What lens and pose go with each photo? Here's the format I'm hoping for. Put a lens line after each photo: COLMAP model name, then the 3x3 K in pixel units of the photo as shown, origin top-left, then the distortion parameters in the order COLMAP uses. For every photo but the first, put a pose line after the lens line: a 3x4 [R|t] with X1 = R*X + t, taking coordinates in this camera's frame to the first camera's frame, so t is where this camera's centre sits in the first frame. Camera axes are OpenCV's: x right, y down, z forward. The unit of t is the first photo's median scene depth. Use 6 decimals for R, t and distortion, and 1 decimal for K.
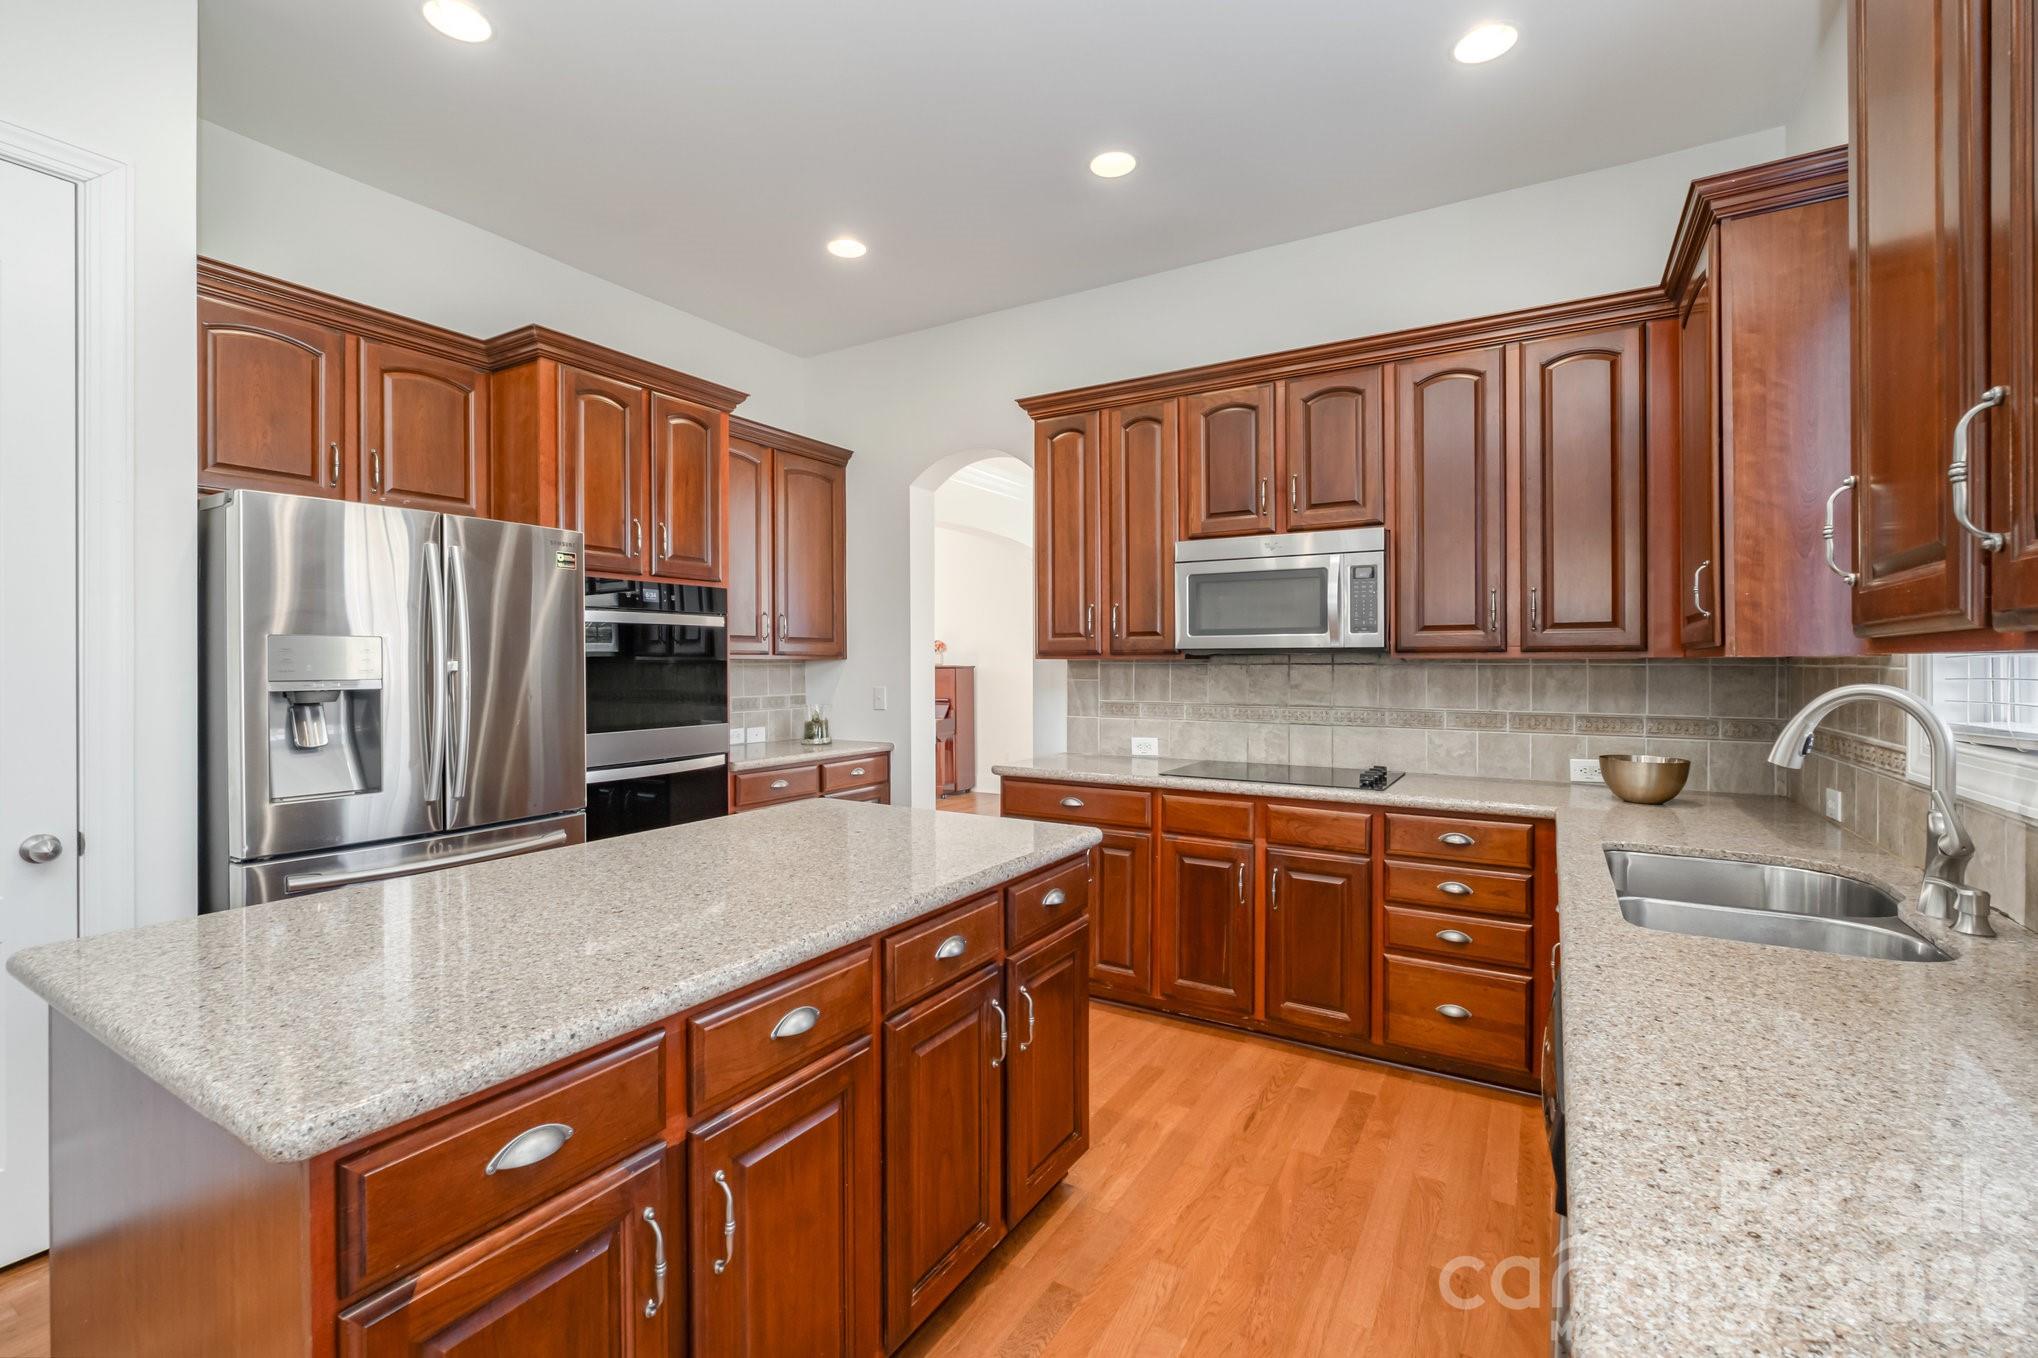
lens RADIAL K [[890.2, 0, 1011.8], [0, 890.2, 660.5], [0, 0, 1]] dist [0.001375, -0.000858]
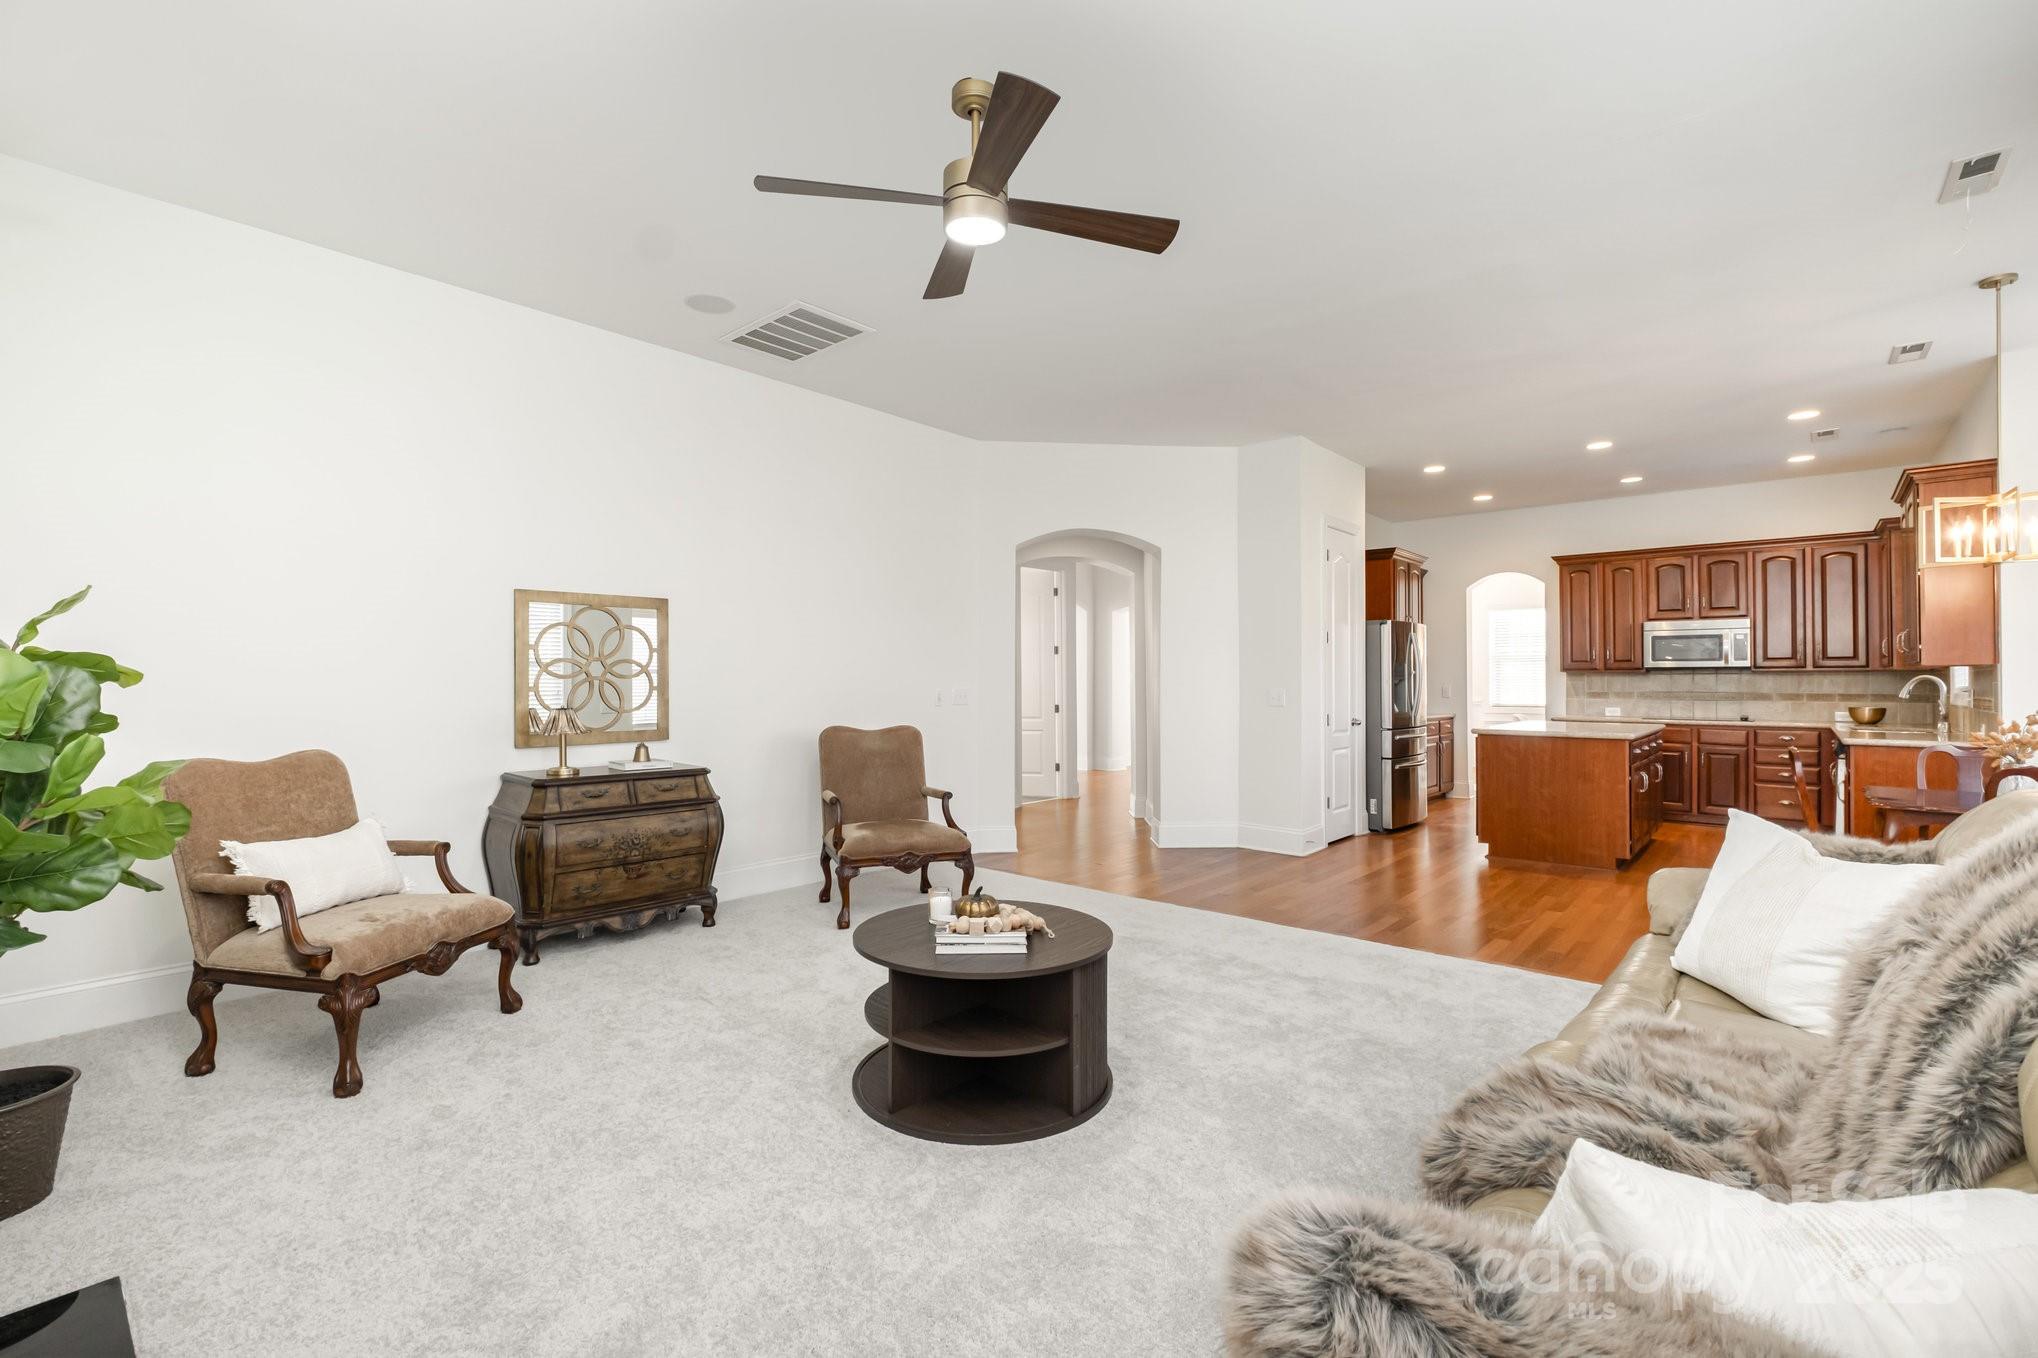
lens RADIAL K [[890.2, 0, 1016.2], [0, 890.2, 673.7], [0, 0, 1]] dist [0.001375, -0.000858]
pose [[0.984547, 0.001215, -0.175116, -1.165999], [-0.002955, 0.999949, -0.009674, 0.035130], [0.175095, 0.010042, 0.984500, -1.814513]]
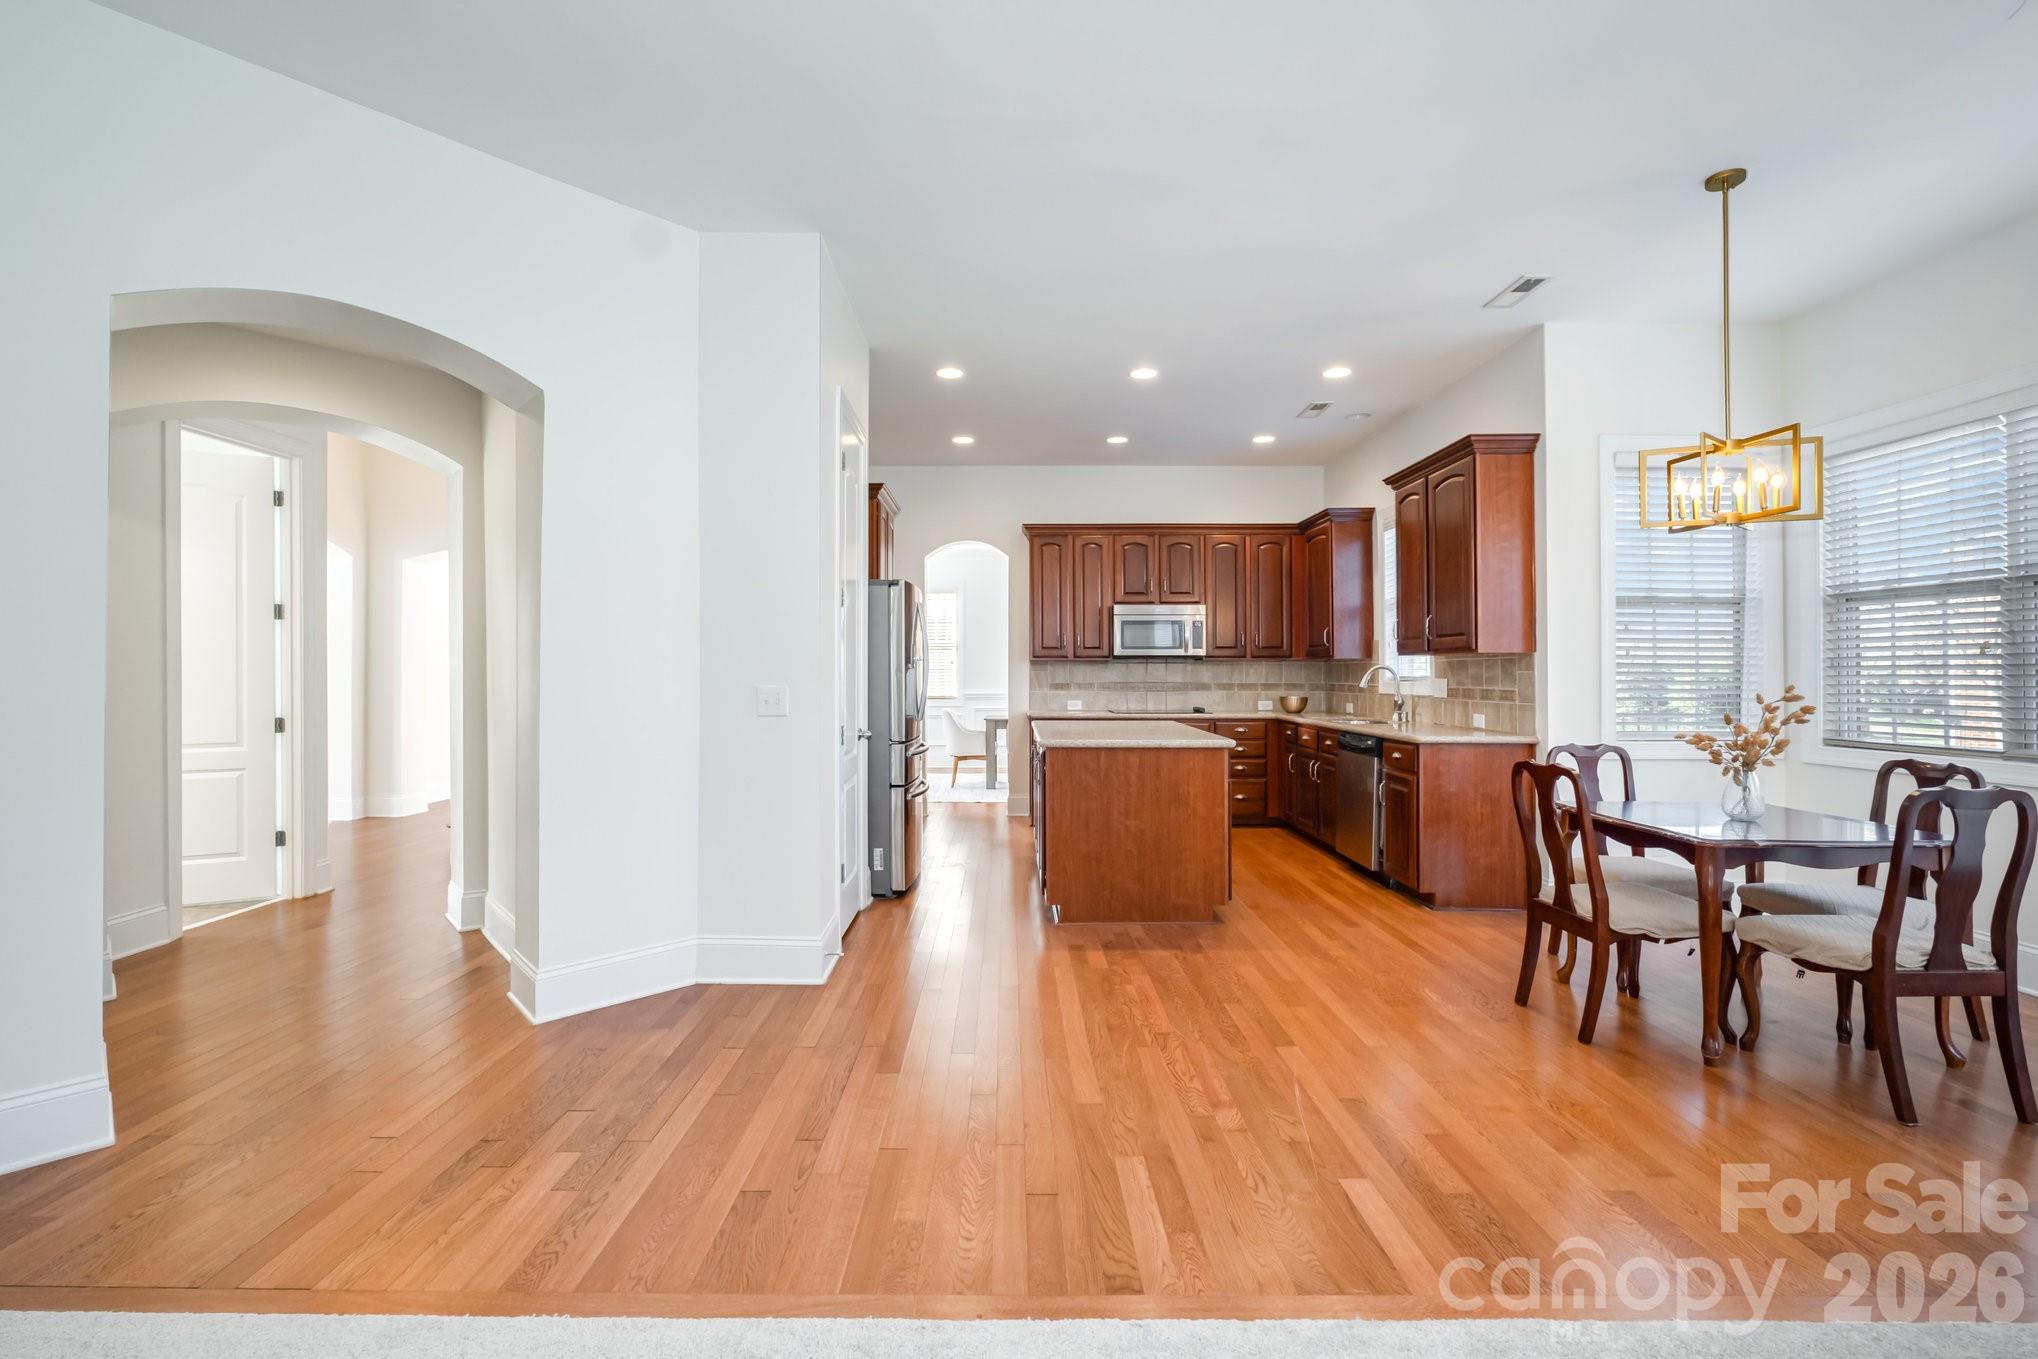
lens RADIAL K [[890.2, 0, 990.7], [0, 890.2, 662.1], [0, 0, 1]] dist [0.001375, -0.000858]
pose [[0.864475, 0.006713, 0.502632, -1.268962], [-0.000722, 0.999926, -0.012112, 0.031738], [-0.502676, 0.010108, 0.864416, -0.772702]]
